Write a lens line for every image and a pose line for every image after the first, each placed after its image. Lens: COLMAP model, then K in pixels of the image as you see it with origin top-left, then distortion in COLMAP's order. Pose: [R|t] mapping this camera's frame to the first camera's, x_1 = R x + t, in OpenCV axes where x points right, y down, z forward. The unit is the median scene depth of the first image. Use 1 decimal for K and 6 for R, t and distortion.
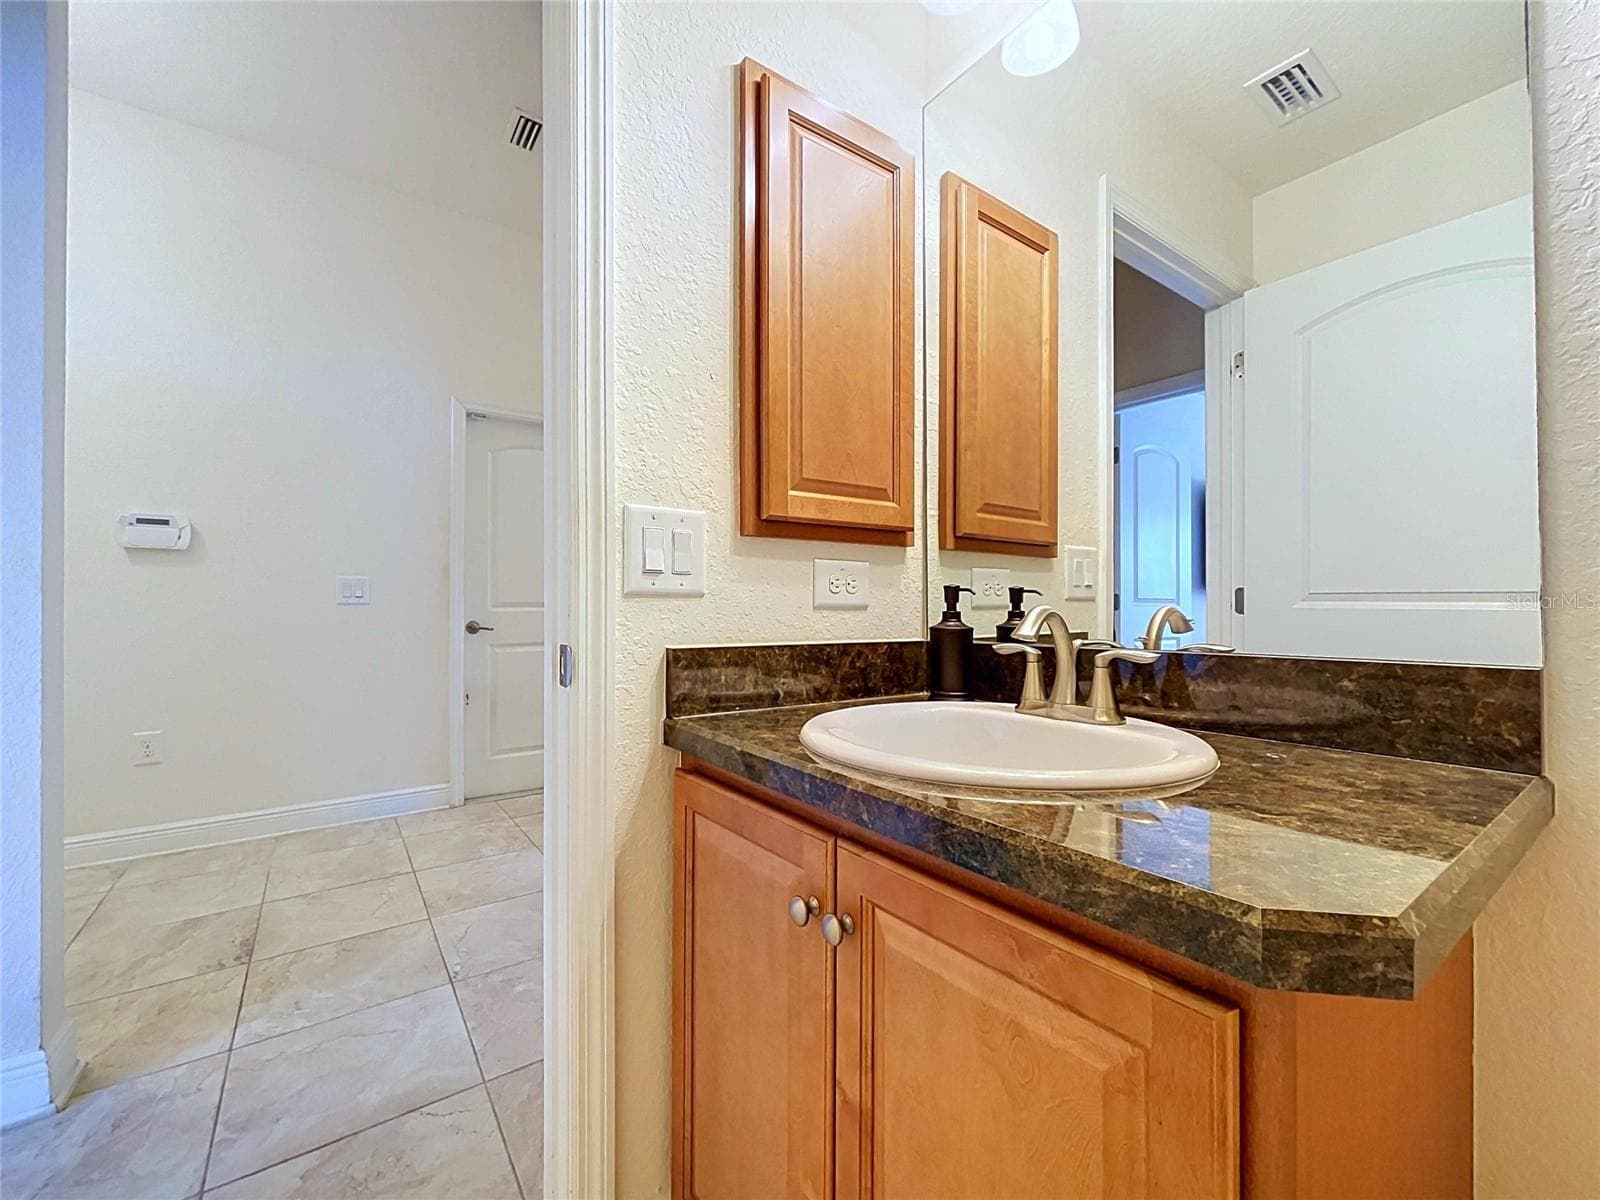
lens RADIAL K [[660.5, 0, 789.4], [0, 660.5, 619.5], [0, 0, 1]] dist [0.021540, -0.017808]
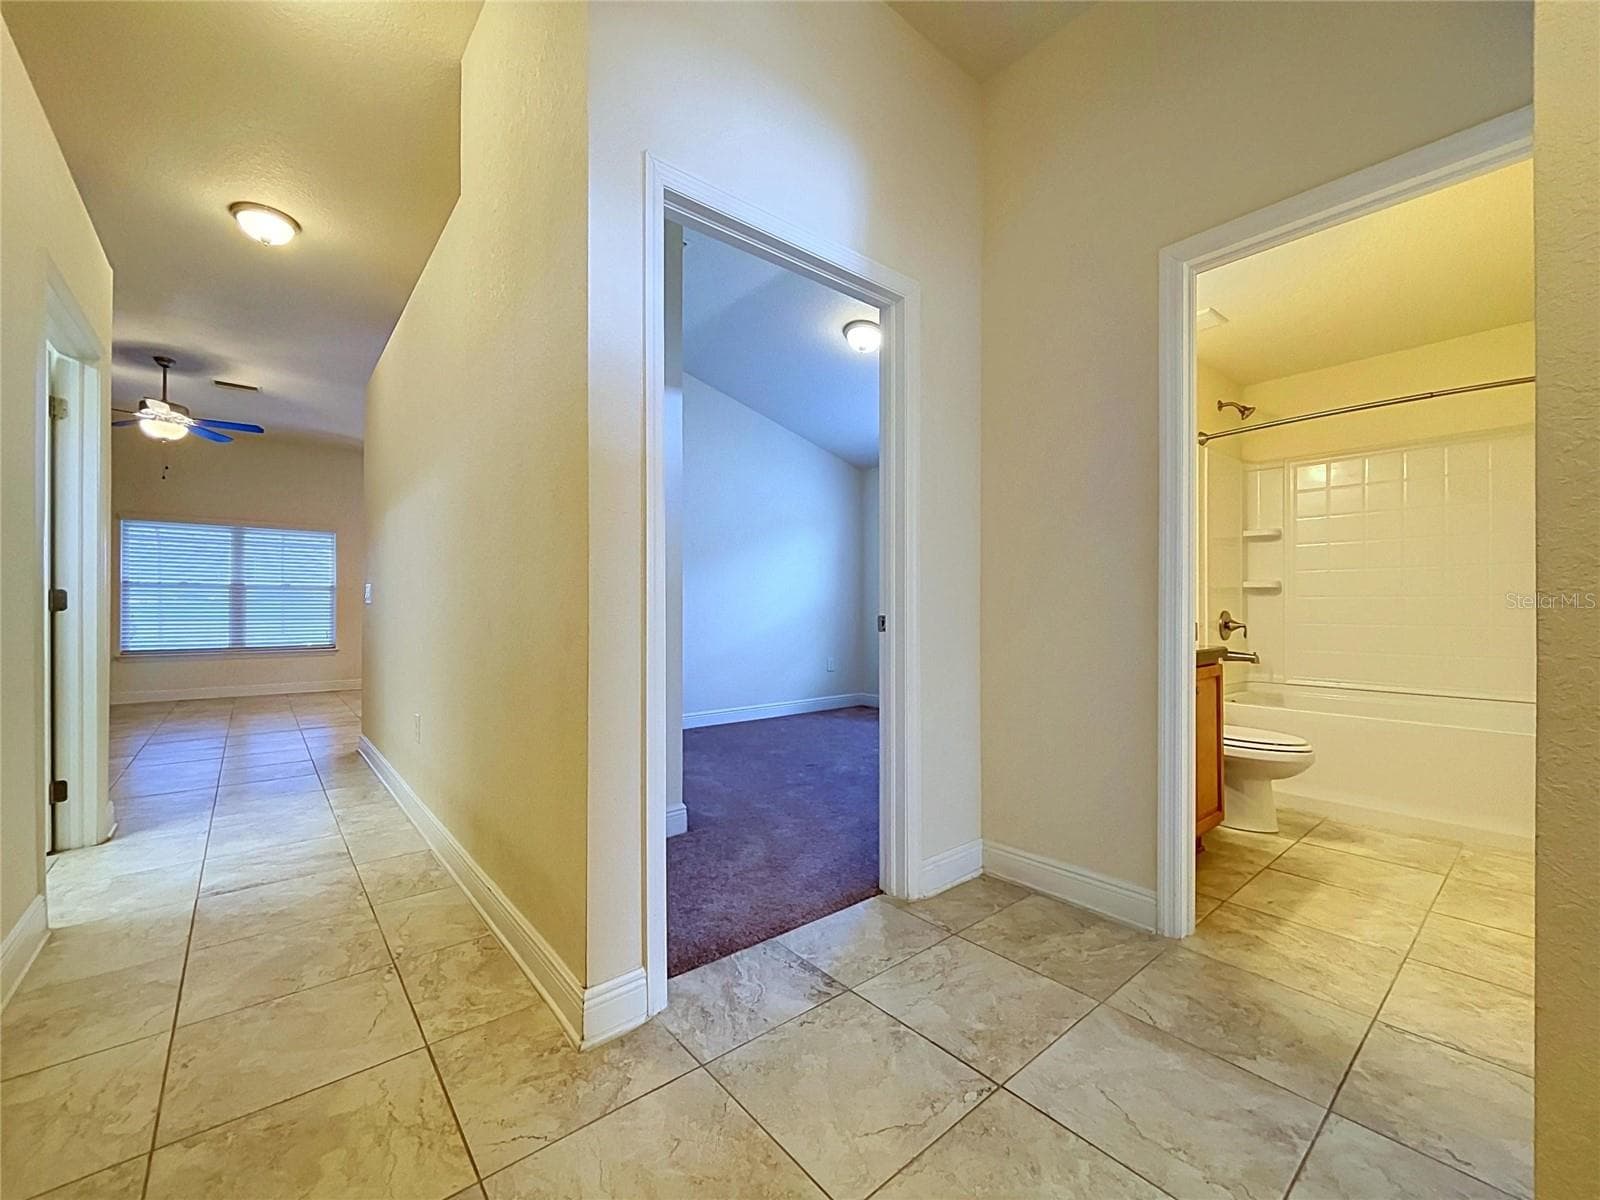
lens RADIAL K [[654.6, 0, 799.0], [0, 654.6, 605.0], [0, 0, 1]] dist [-0.000176, -0.000631]
pose [[-0.090791, 0.001002, 0.995869, -2.854248], [0.020425, 0.999791, 0.000856, -0.073351], [-0.995660, 0.020419, -0.090793, 2.935480]]
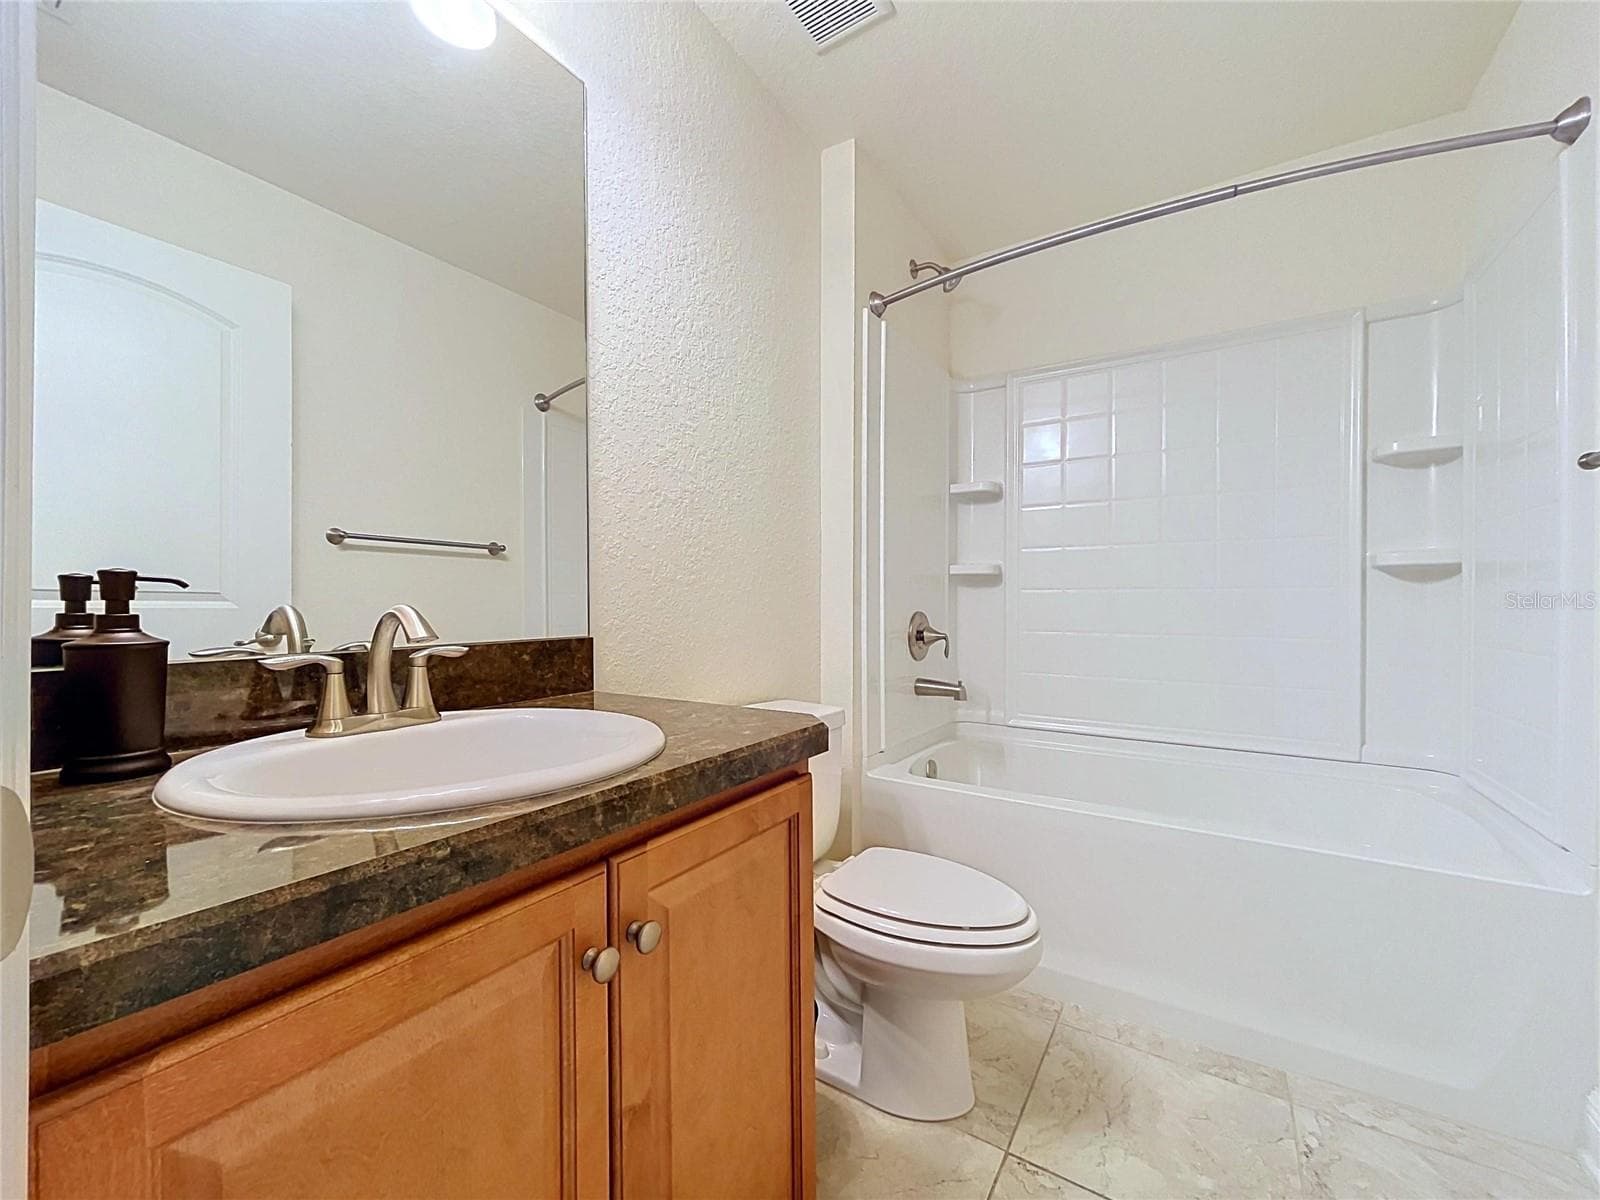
lens RADIAL K [[654.6, 0, 799.0], [0, 654.6, 605.0], [0, 0, 1]] dist [-0.000176, -0.000631]
pose [[-0.386366, -0.001582, 0.922344, -0.691859], [0.016226, 0.999832, 0.008511, -0.021116], [-0.922203, 0.018254, -0.386276, 0.881178]]
